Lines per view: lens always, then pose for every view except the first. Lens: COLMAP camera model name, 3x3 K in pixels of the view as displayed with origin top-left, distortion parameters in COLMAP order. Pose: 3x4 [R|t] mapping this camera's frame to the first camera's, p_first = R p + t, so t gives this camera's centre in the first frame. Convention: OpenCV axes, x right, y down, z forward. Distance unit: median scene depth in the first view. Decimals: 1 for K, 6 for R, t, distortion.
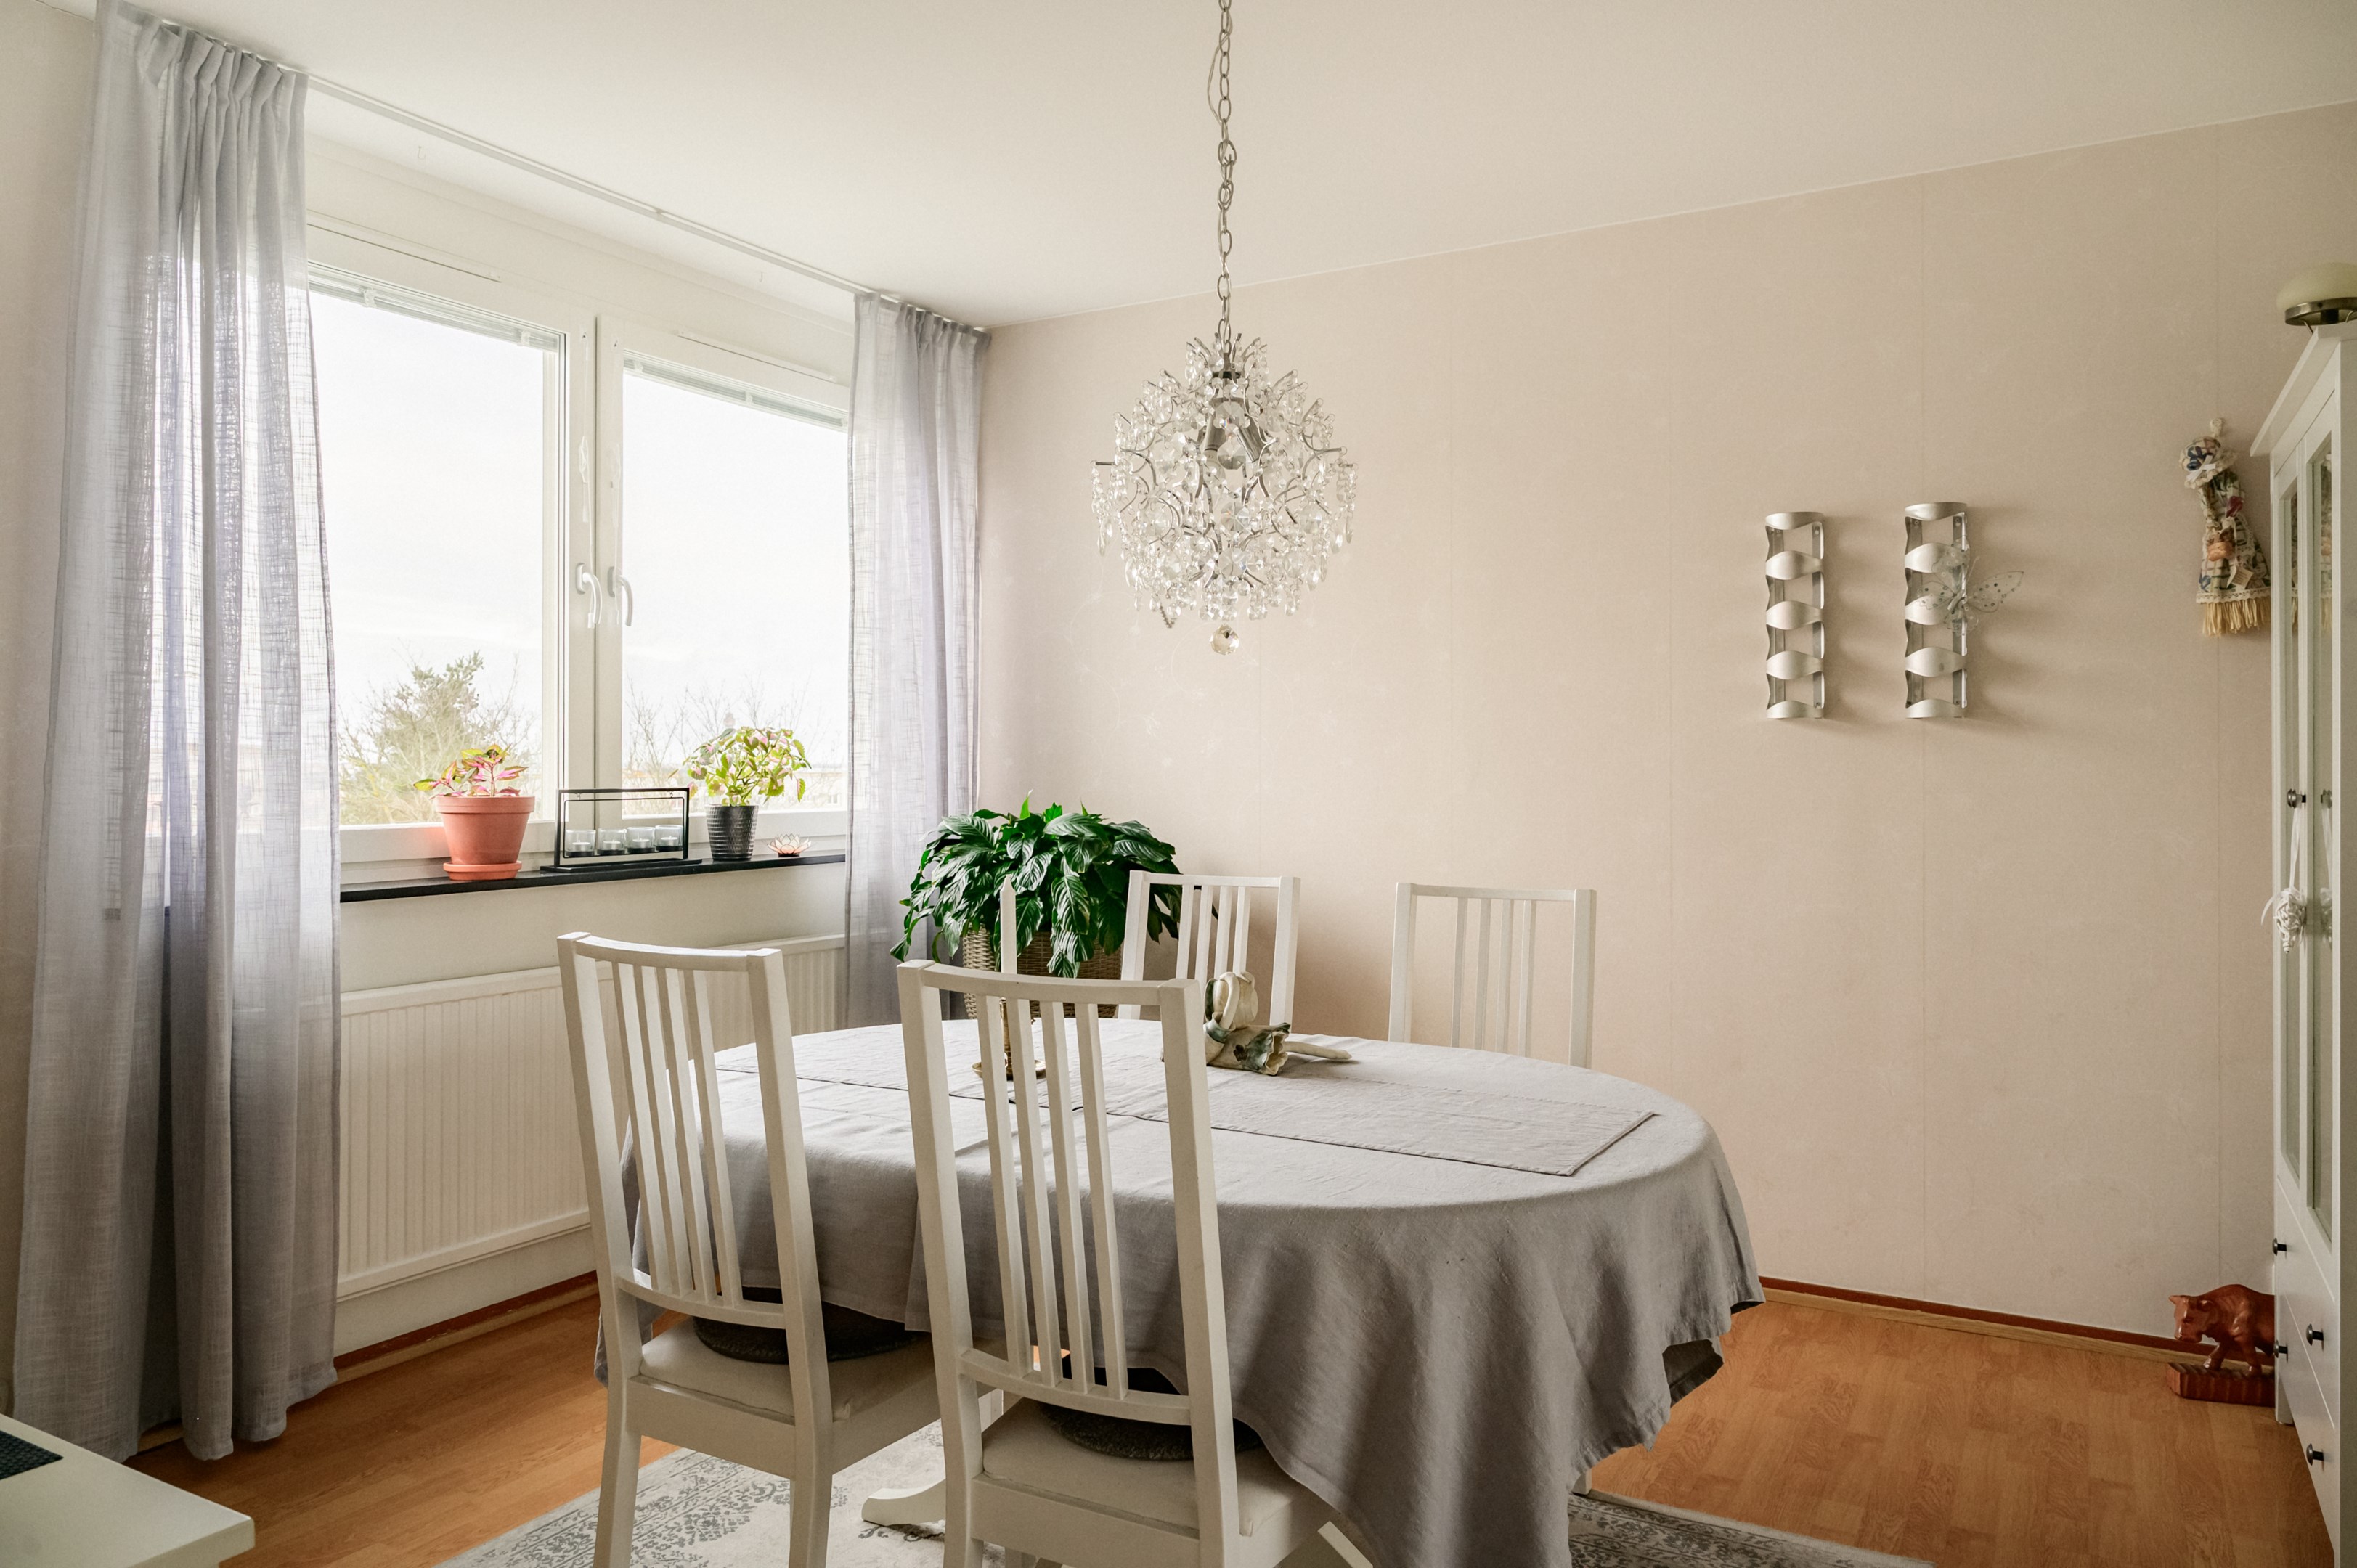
lens RADIAL K [[1611.8, 0, 1178.0], [0, 1611.8, 748.4], [0, 0, 1]] dist [0.001908, 0.003762]
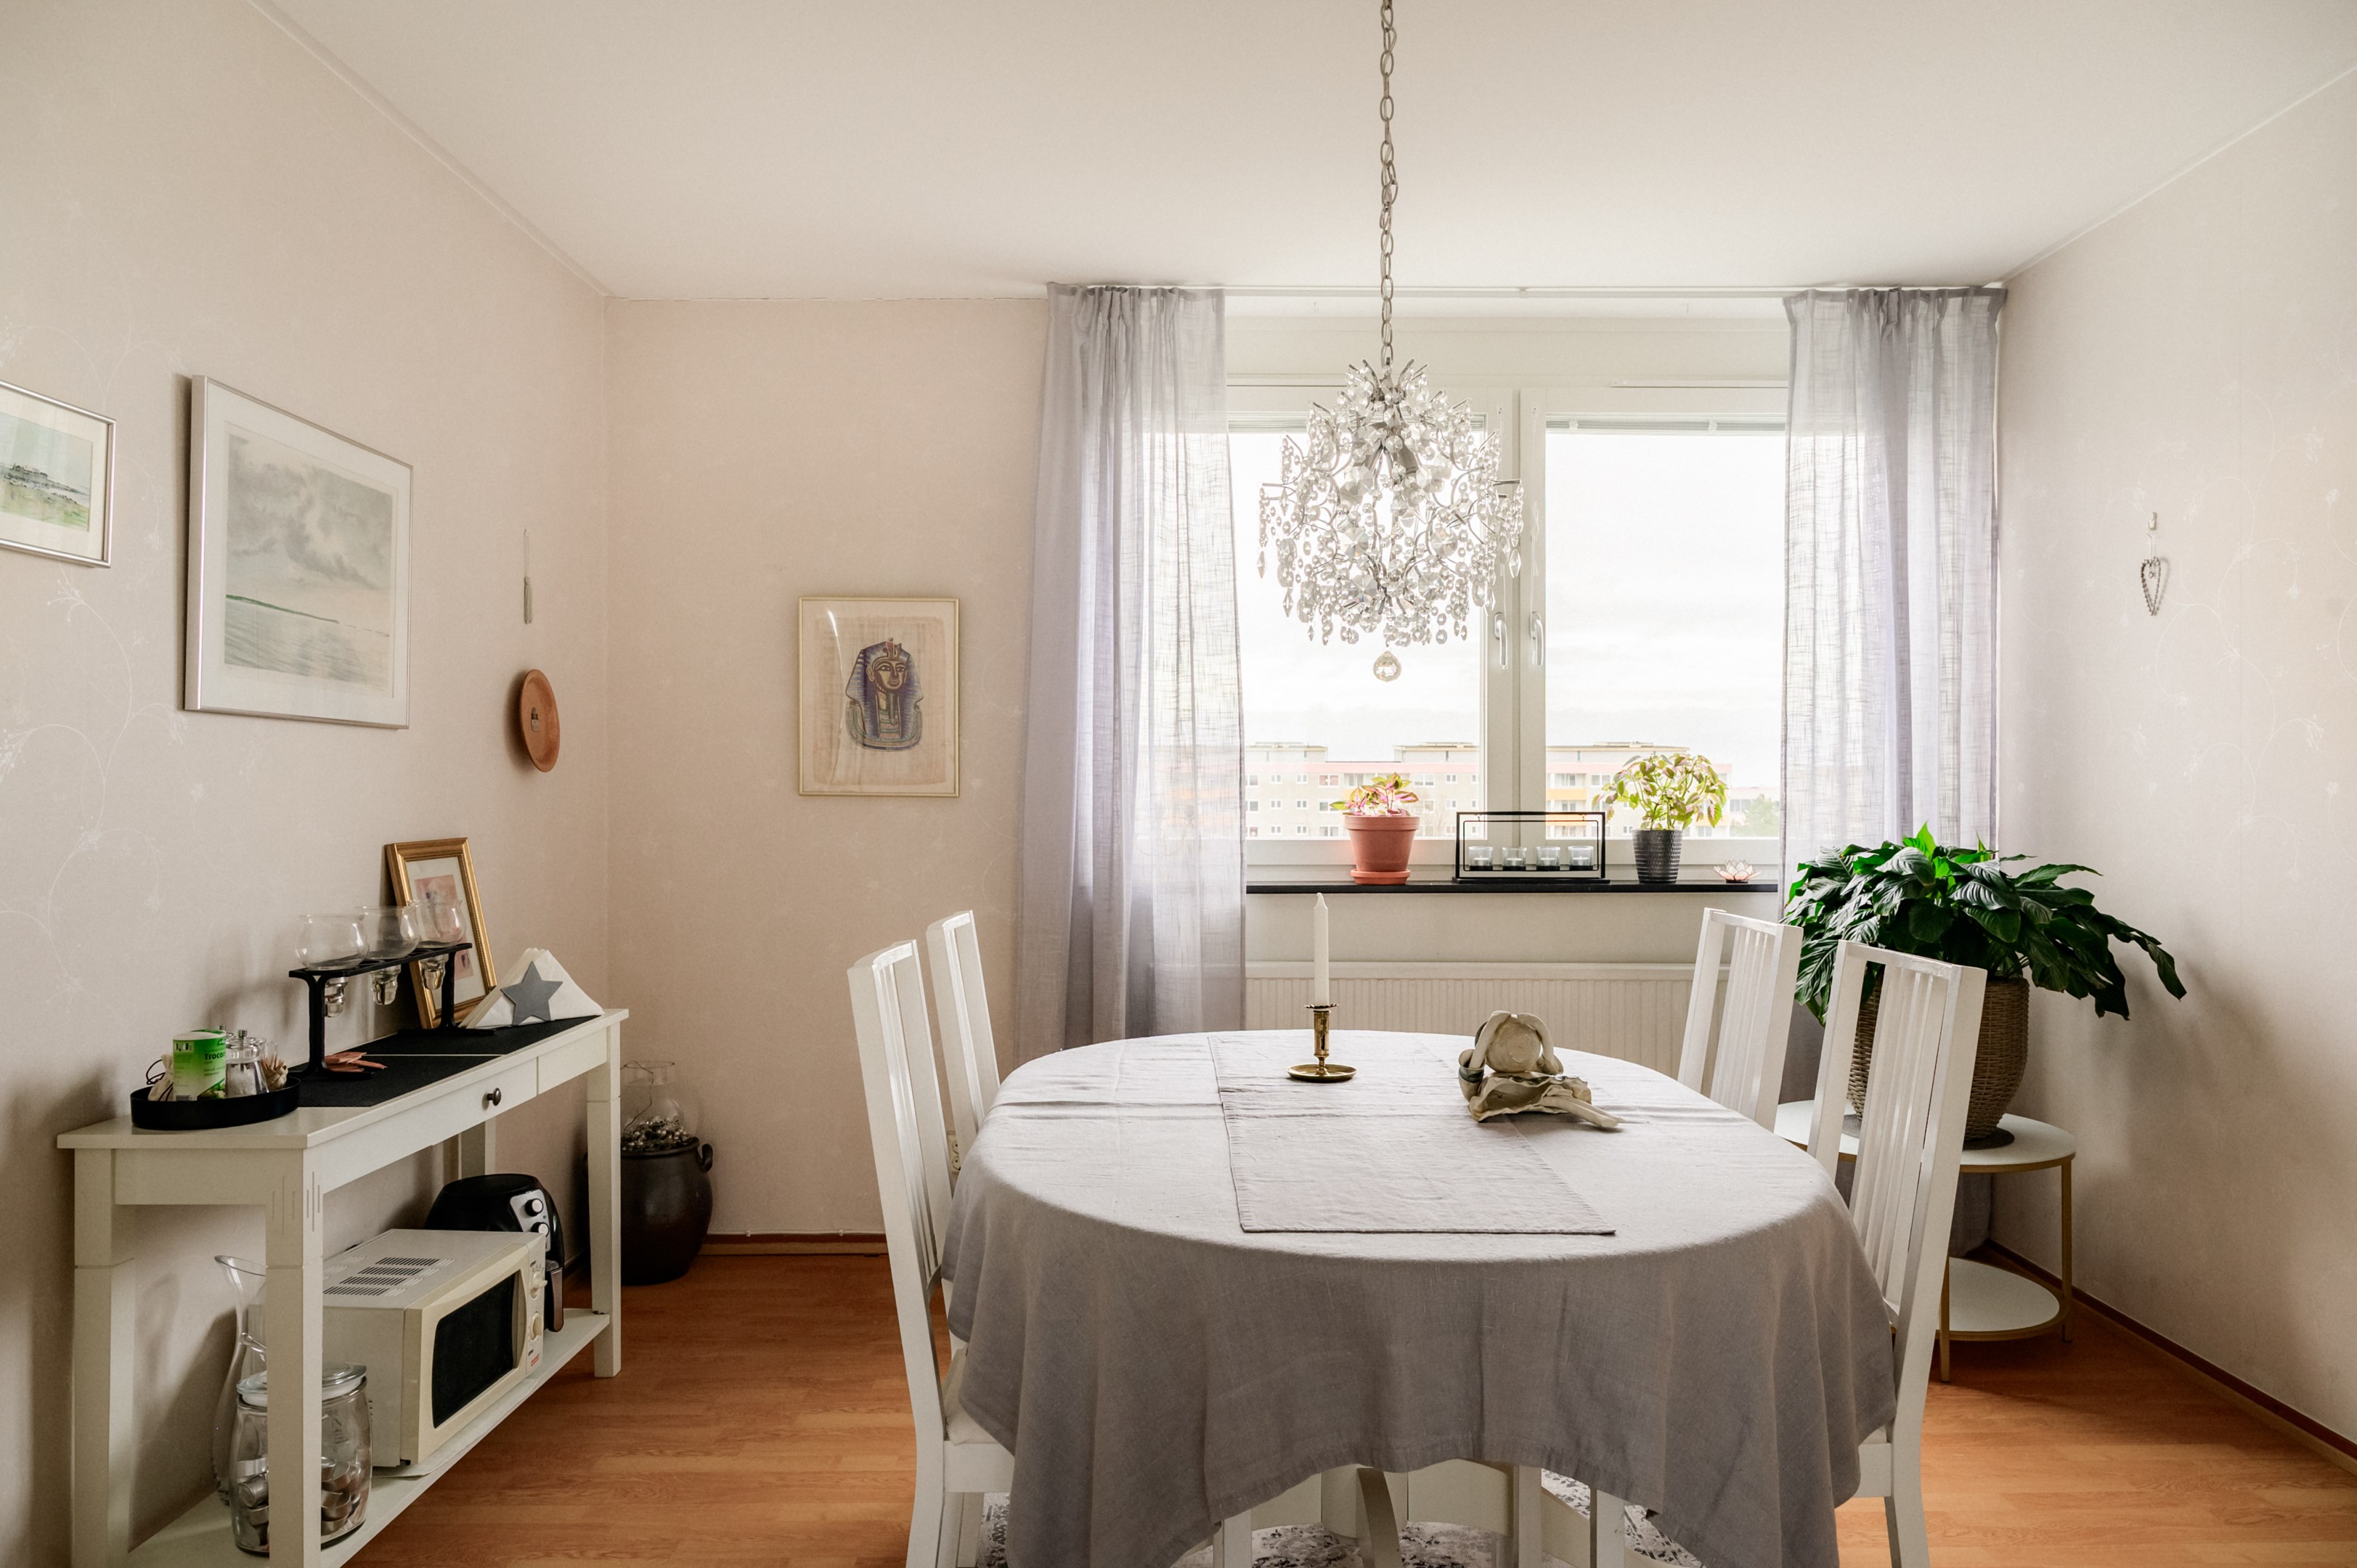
lens RADIAL K [[1598.5, 0, 1255.2], [0, 1598.5, 788.2], [0, 0, 1]] dist [0.003376, 0.003218]
pose [[0.524061, 0.001084, -0.851680, 0.474315], [0.008053, 0.999948, 0.006228, 0.000512], [0.851643, -0.010122, 0.524025, 0.251040]]
